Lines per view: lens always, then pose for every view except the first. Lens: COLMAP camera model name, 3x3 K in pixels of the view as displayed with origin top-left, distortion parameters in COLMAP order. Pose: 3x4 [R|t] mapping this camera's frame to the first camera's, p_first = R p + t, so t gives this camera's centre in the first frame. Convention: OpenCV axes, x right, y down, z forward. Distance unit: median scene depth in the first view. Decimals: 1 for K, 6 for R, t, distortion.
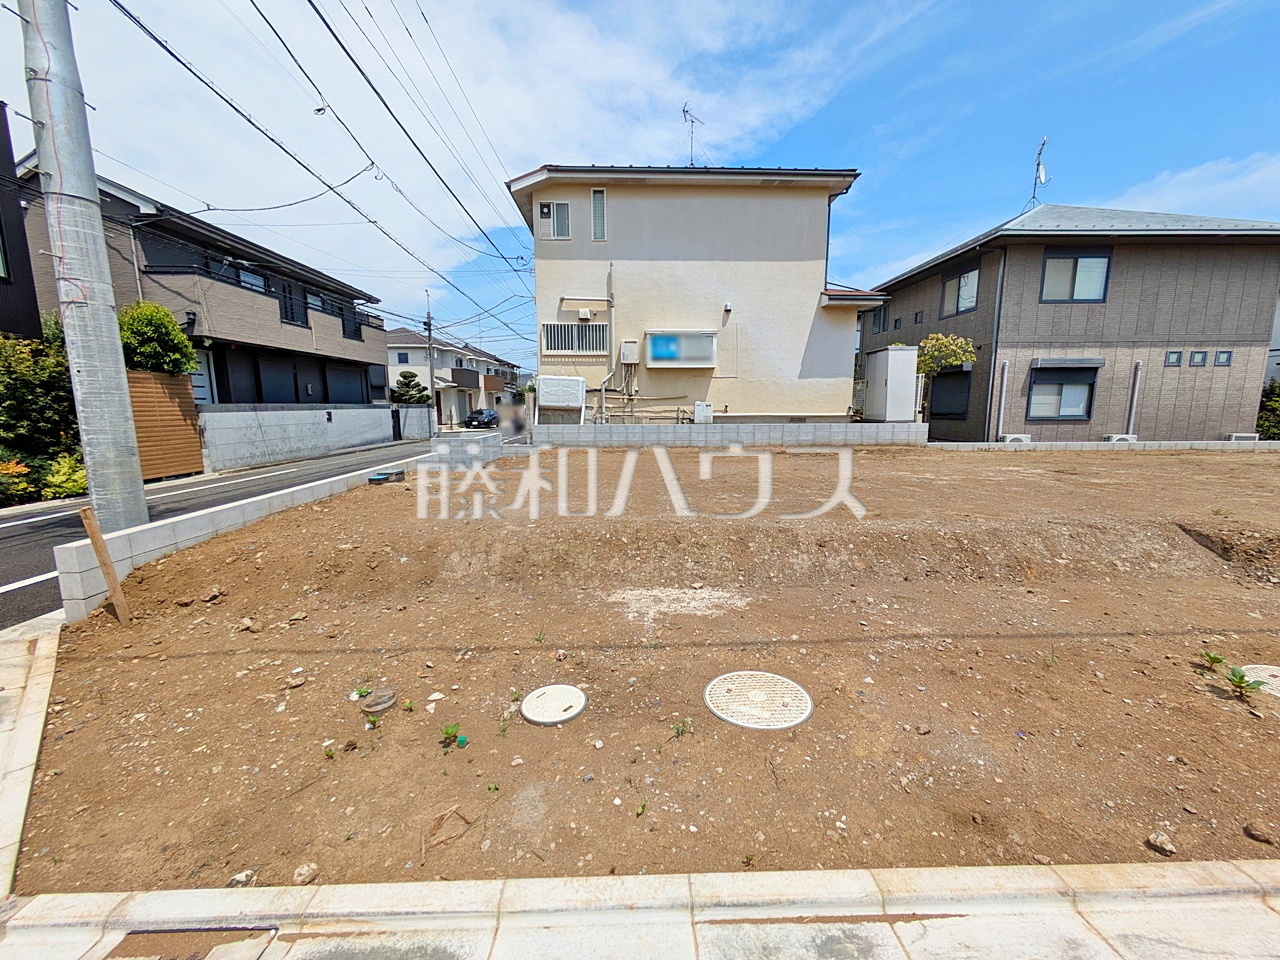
lens RADIAL K [[506.9, 0, 636.7], [0, 506.9, 479.9], [0, 0, 1]] dist [-0.002229, 0.000387]
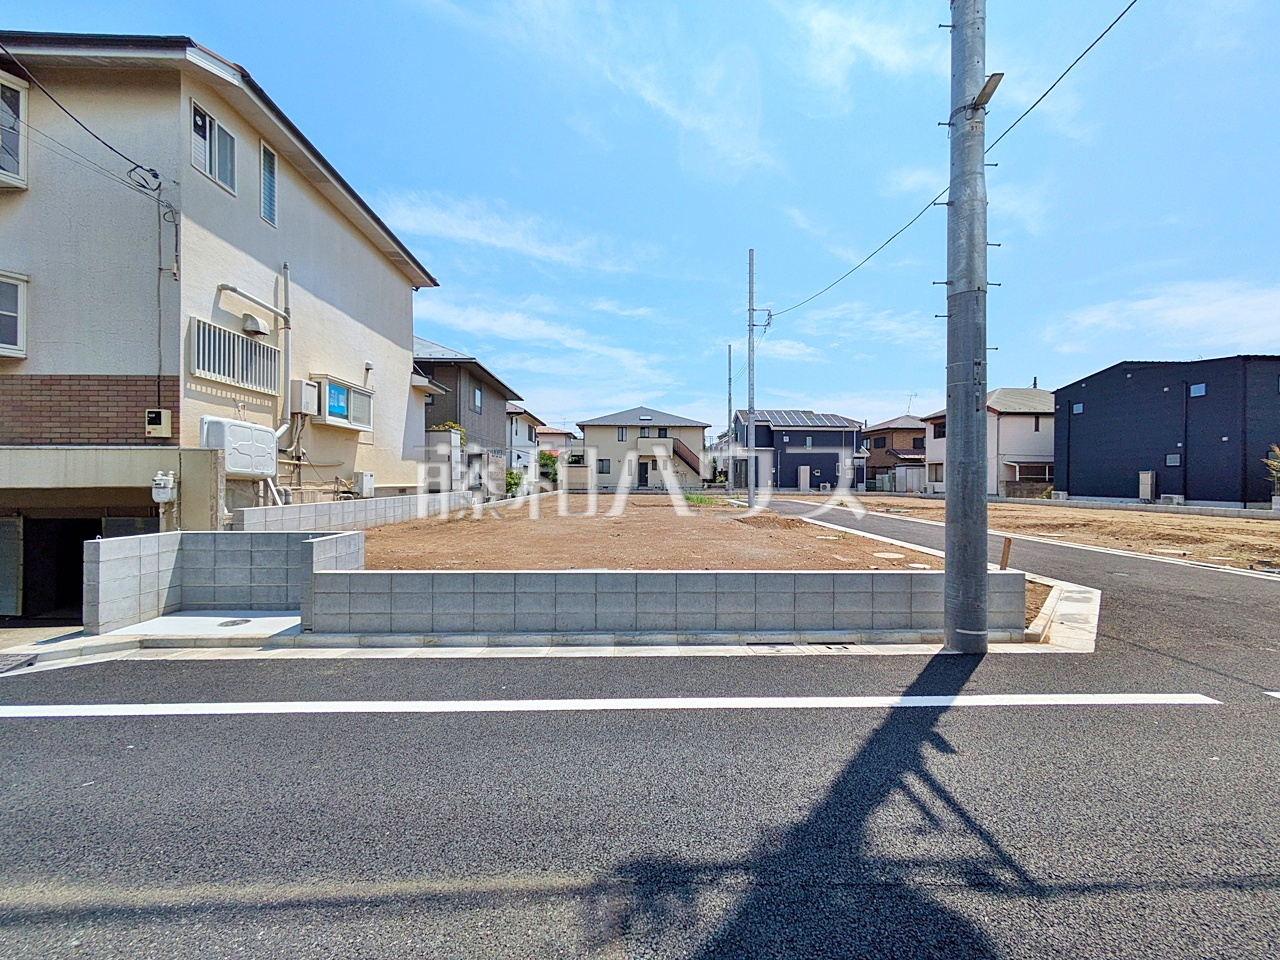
lens RADIAL K [[506.9, 0, 636.7], [0, 506.9, 479.9], [0, 0, 1]] dist [-0.002229, 0.000387]
pose [[-0.010379, 0.001622, 0.999945, -0.711550], [0.140081, 0.990140, -0.000152, -0.077749], [-0.990086, 0.140071, -0.010504, 0.573616]]
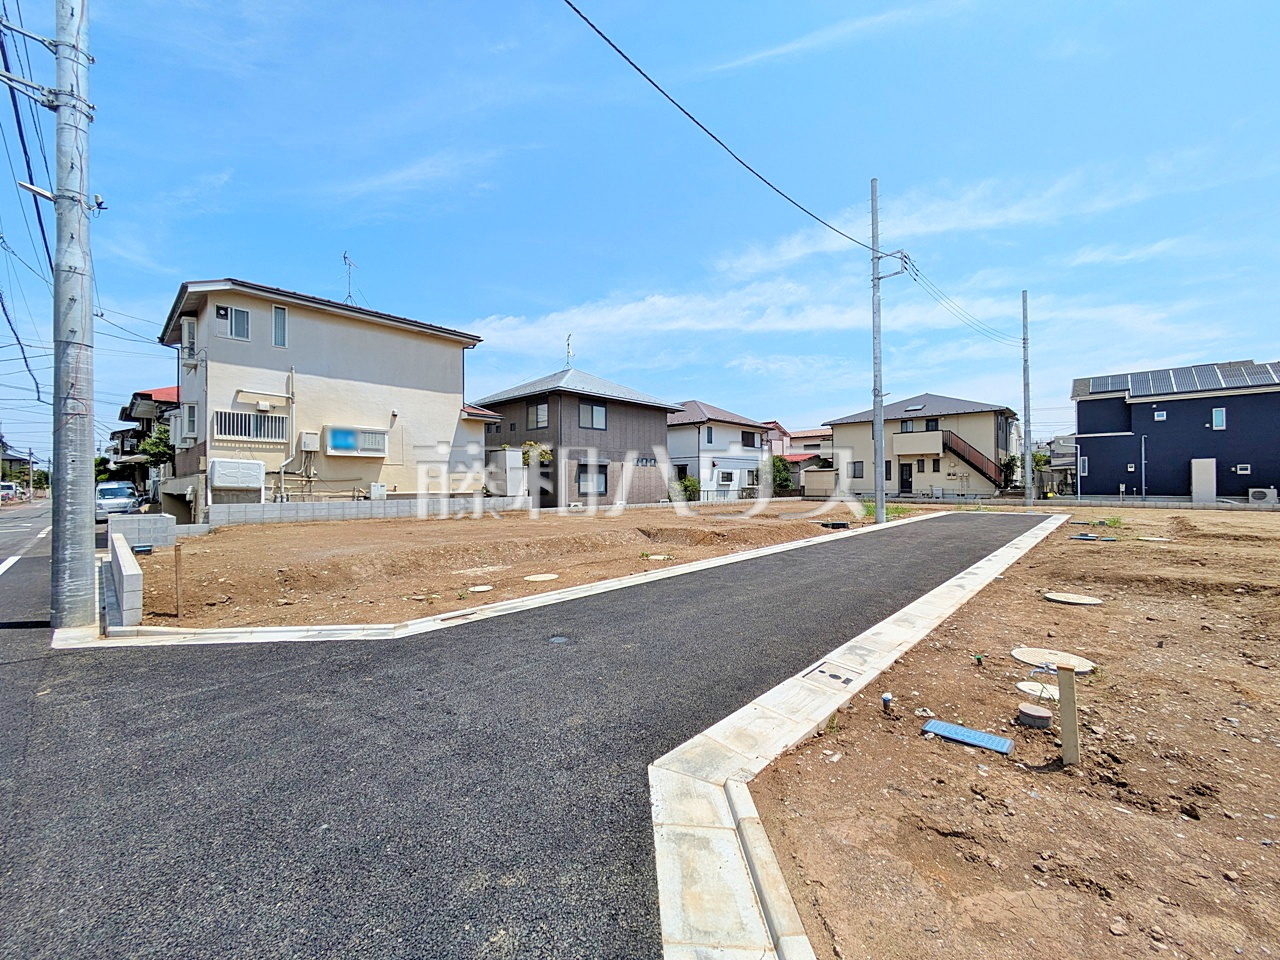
lens RADIAL K [[506.9, 0, 636.7], [0, 506.9, 479.9], [0, 0, 1]] dist [-0.002229, 0.000387]
pose [[0.702658, 0.006502, 0.711498, -0.318746], [0.106534, 0.987725, -0.114237, 0.052282], [-0.703507, 0.156068, 0.693341, -0.339514]]
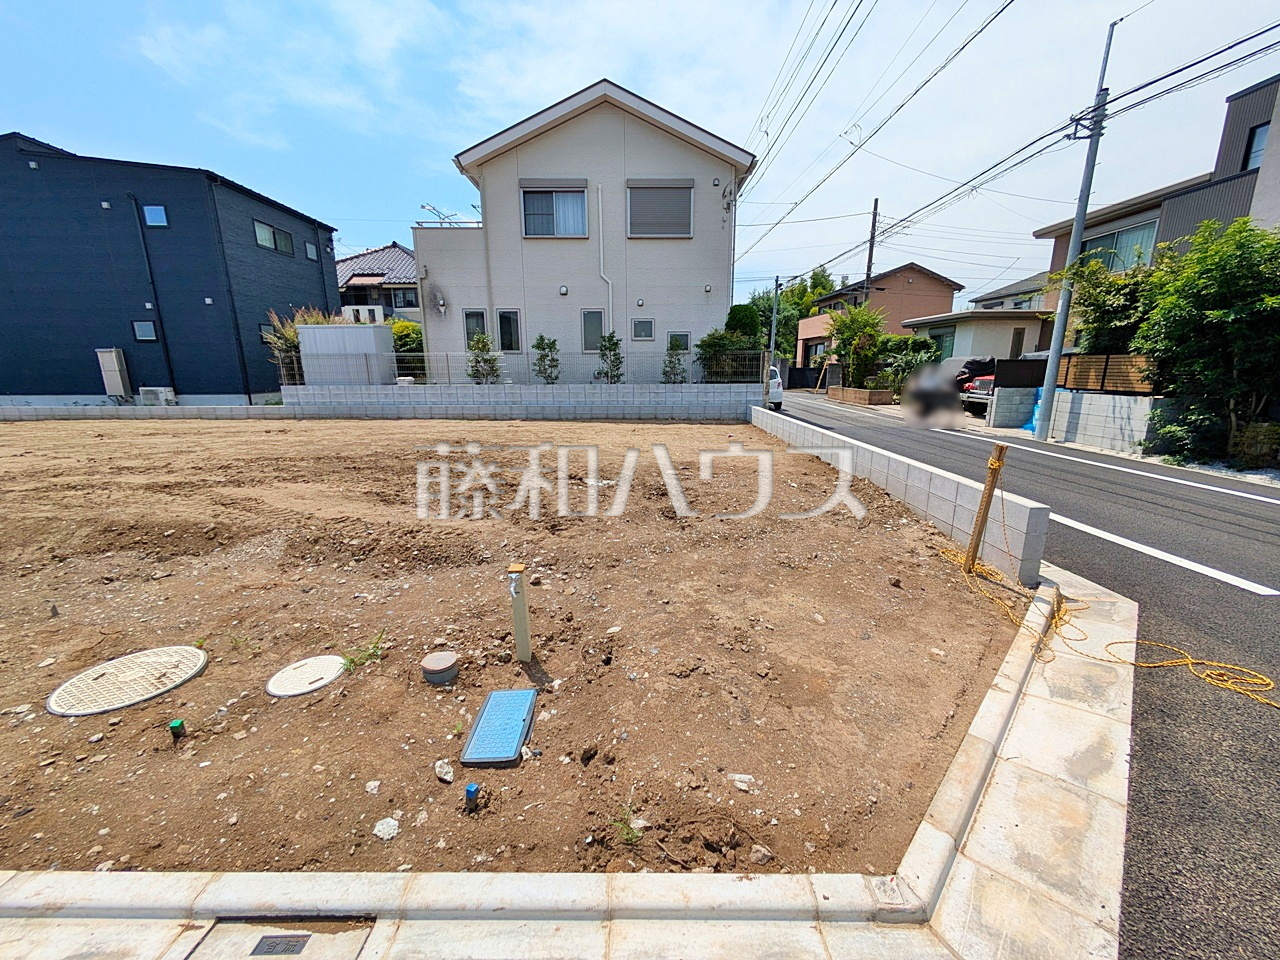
lens RADIAL K [[506.9, 0, 636.7], [0, 506.9, 479.9], [0, 0, 1]] dist [-0.002229, 0.000387]
pose [[-0.999834, 0.004238, 0.017698, -0.091901], [0.010390, 0.931370, 0.363925, 0.022389], [-0.014941, 0.364049, -0.931260, -0.138931]]
